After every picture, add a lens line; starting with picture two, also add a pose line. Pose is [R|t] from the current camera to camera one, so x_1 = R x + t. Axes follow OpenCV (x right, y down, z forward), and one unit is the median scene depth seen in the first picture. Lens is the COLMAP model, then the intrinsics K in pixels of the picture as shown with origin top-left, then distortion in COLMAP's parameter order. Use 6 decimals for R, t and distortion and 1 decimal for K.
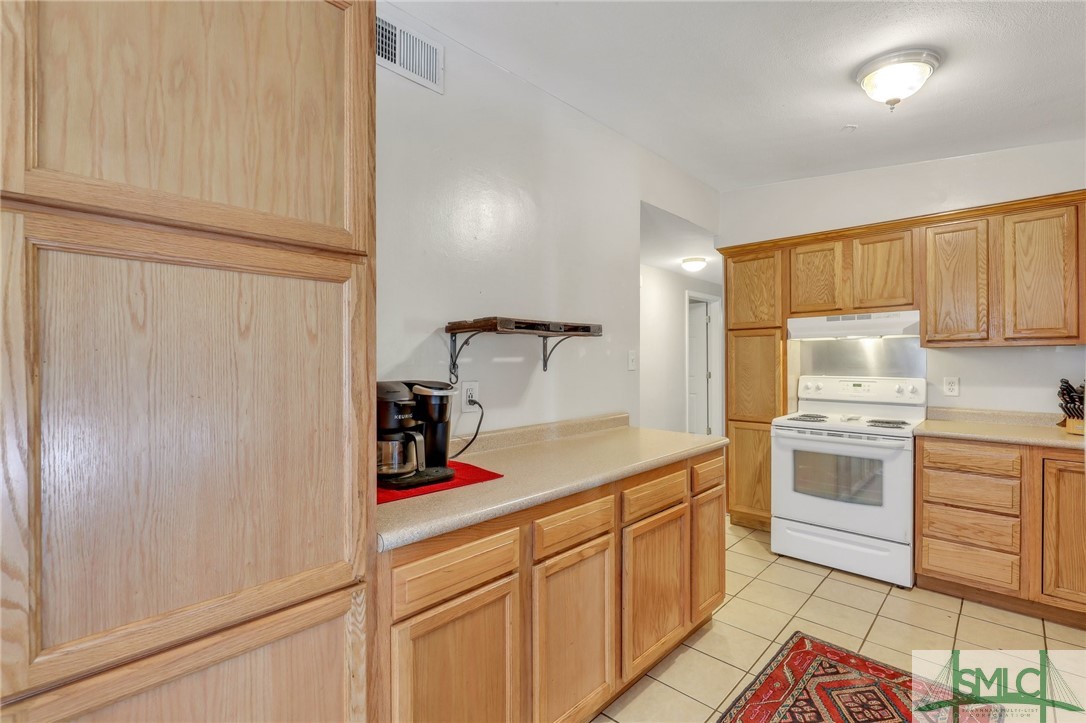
lens RADIAL K [[487.5, 0, 543.0], [0, 487.5, 361.5], [0, 0, 1]] dist [-0.001308, 0.000037]
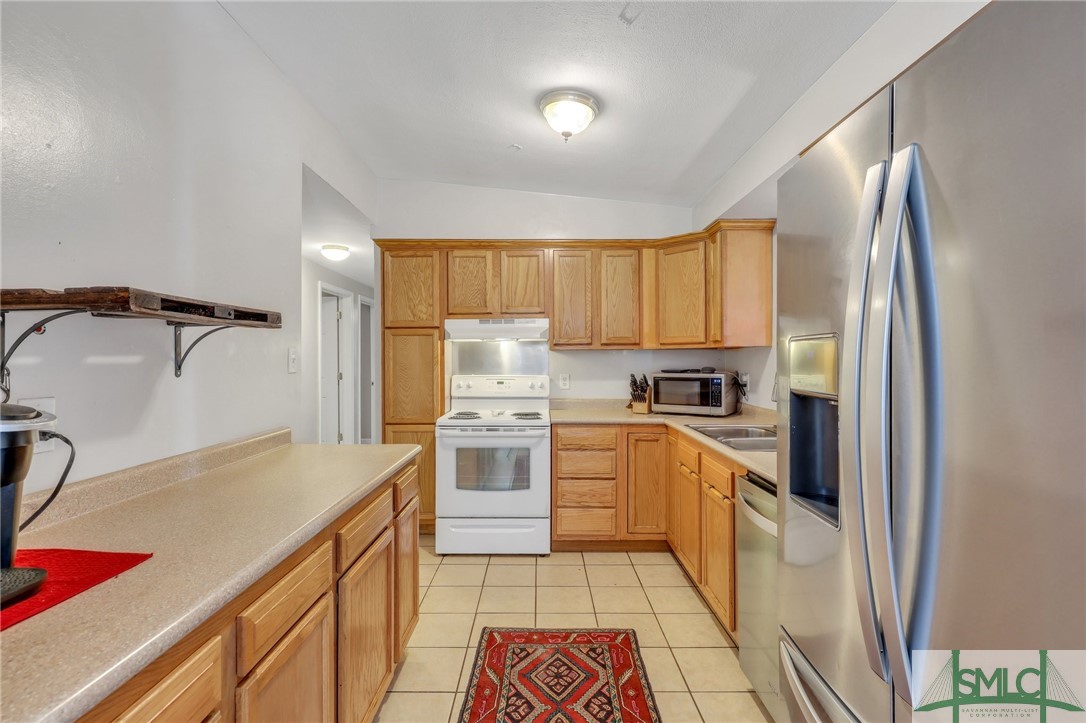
lens RADIAL K [[503.1, 0, 543.0], [0, 503.1, 361.5], [0, 0, 1]] dist [0.004126, -0.000001]
pose [[0.723348, -0.001461, 0.690482, -0.097287], [0.000948, 0.999999, 0.001122, -0.001423], [-0.690483, -0.000157, 0.723348, 0.133928]]
